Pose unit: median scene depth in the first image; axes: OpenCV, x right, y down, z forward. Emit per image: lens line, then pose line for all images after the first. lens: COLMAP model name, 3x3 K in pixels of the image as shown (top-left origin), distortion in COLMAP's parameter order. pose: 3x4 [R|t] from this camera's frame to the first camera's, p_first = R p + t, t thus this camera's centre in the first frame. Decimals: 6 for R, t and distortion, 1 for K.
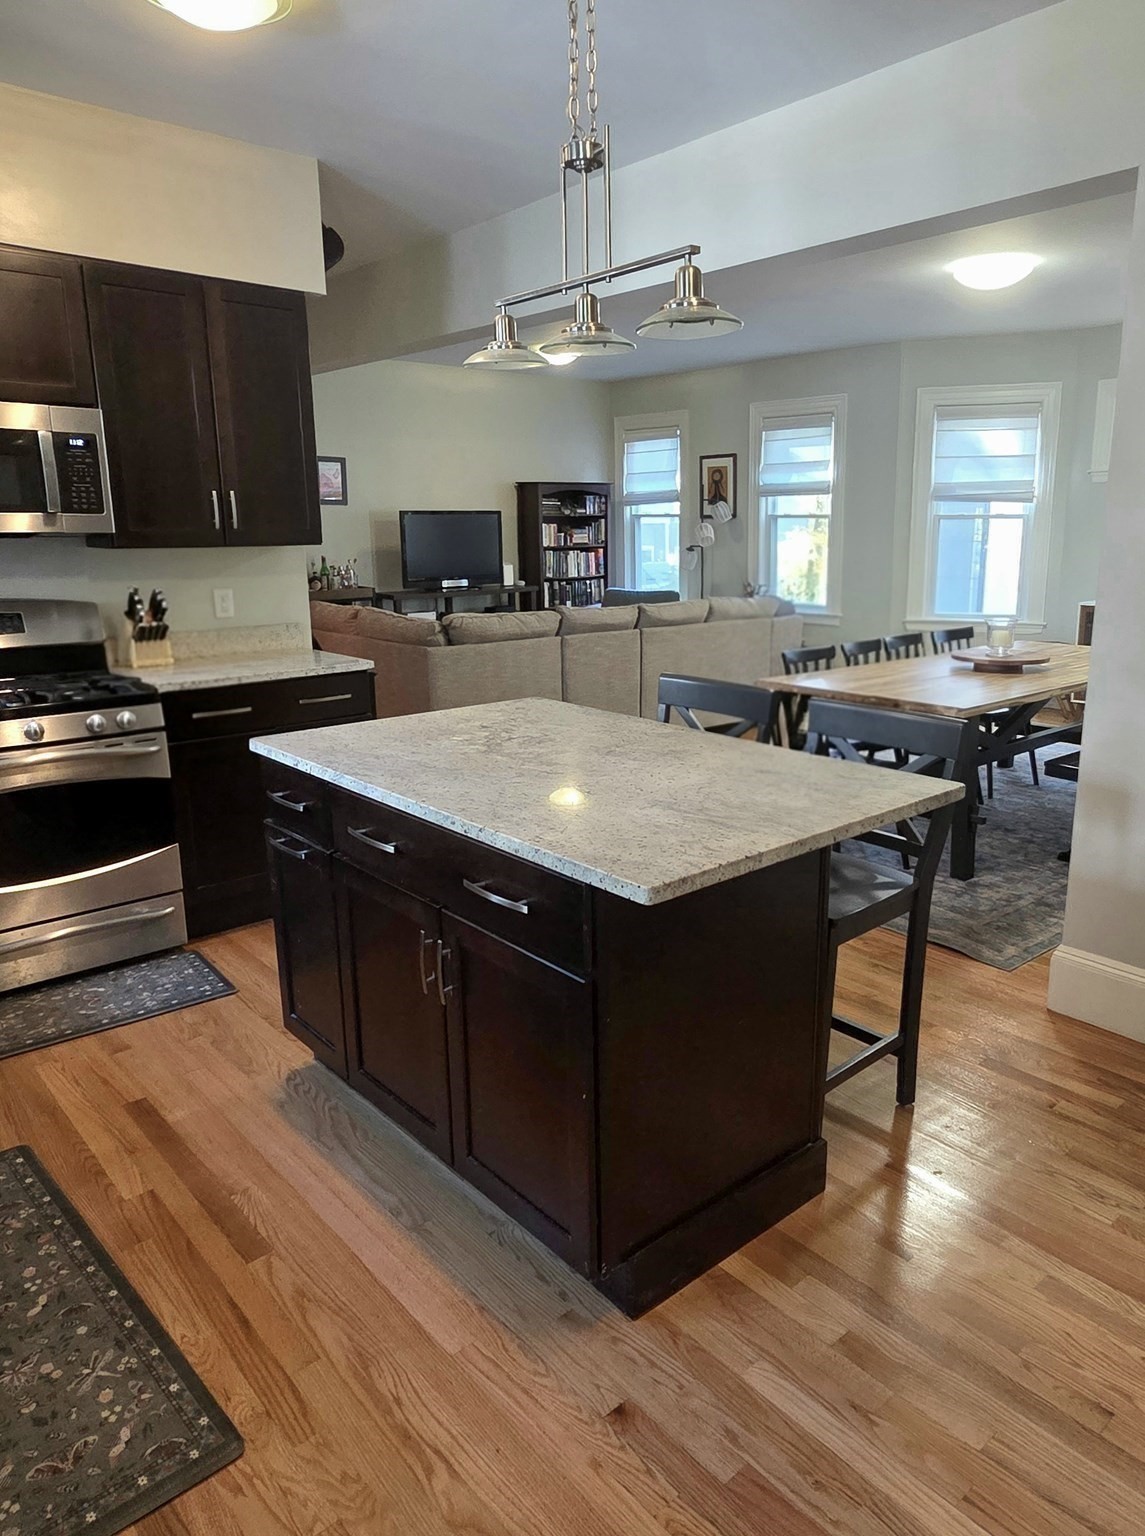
lens RADIAL K [[1015.1, 0, 587.1], [0, 1015.1, 770.9], [0, 0, 1]] dist [-0.027746, -0.001397]
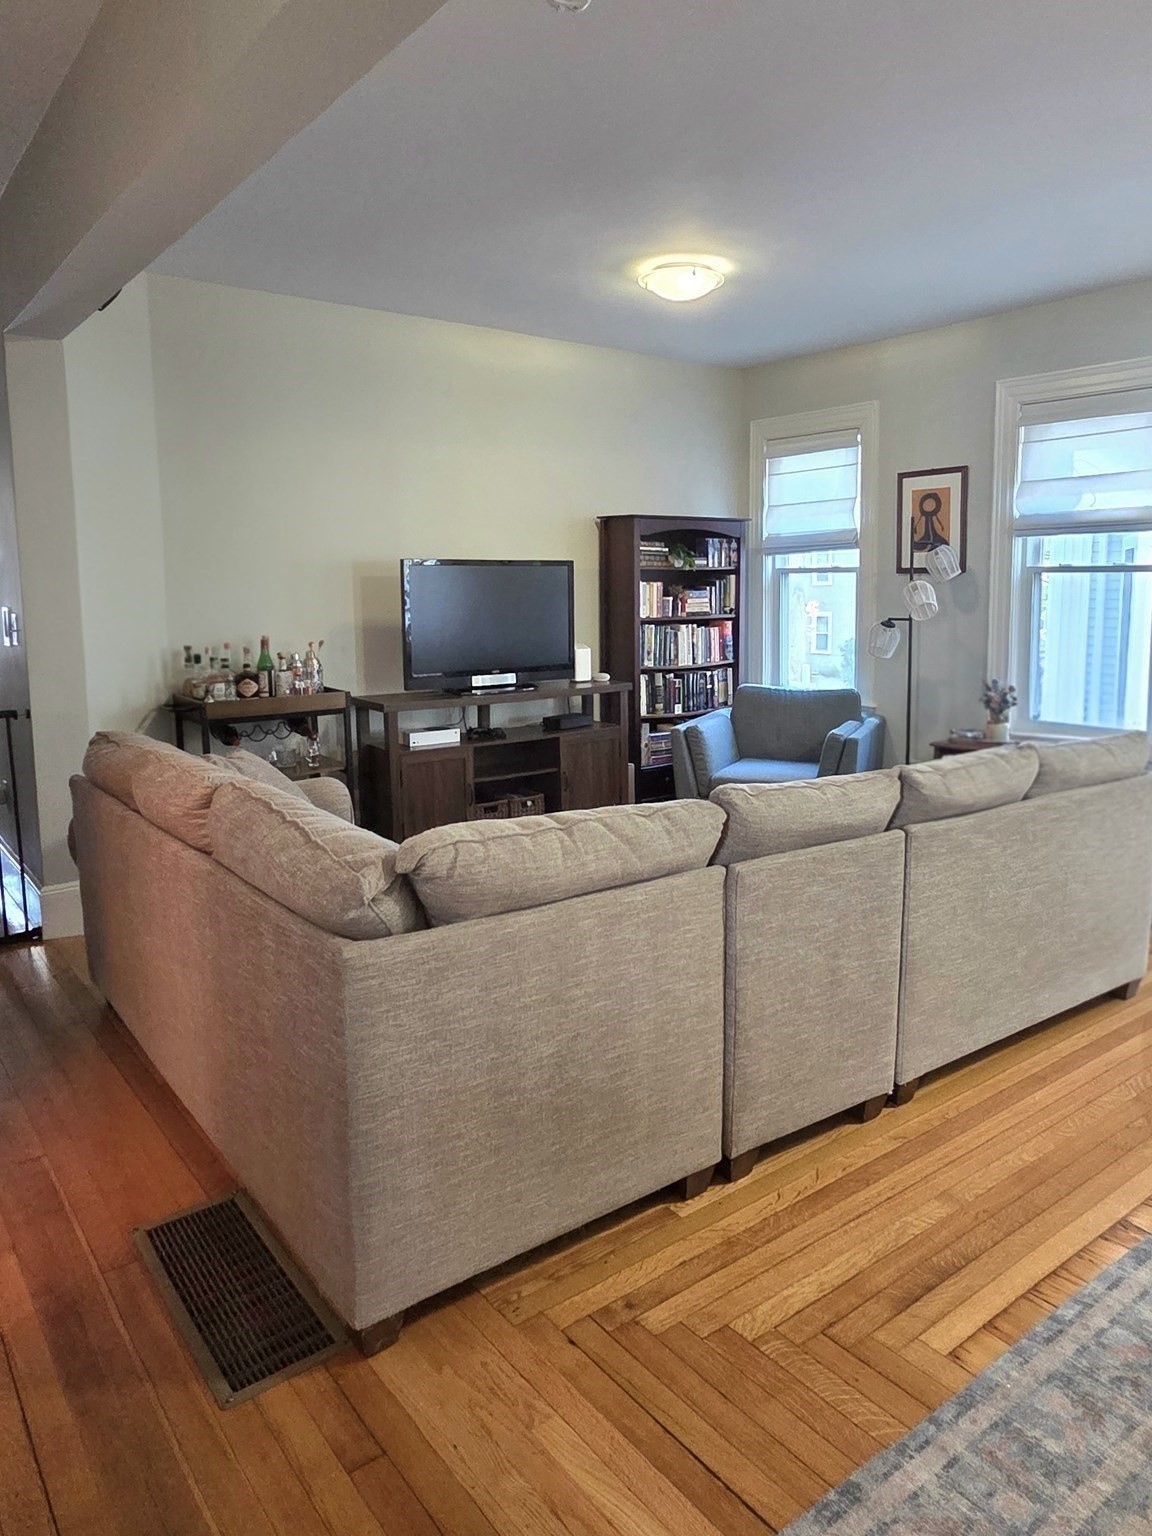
lens RADIAL K [[1015.1, 0, 570.6], [0, 1015.1, 764.6], [0, 0, 1]] dist [-0.027746, -0.001397]
pose [[0.996510, 0.013893, -0.082310, -0.033538], [-0.019199, 0.997763, -0.064030, -0.092301], [0.081236, 0.065386, 0.994548, 0.388085]]
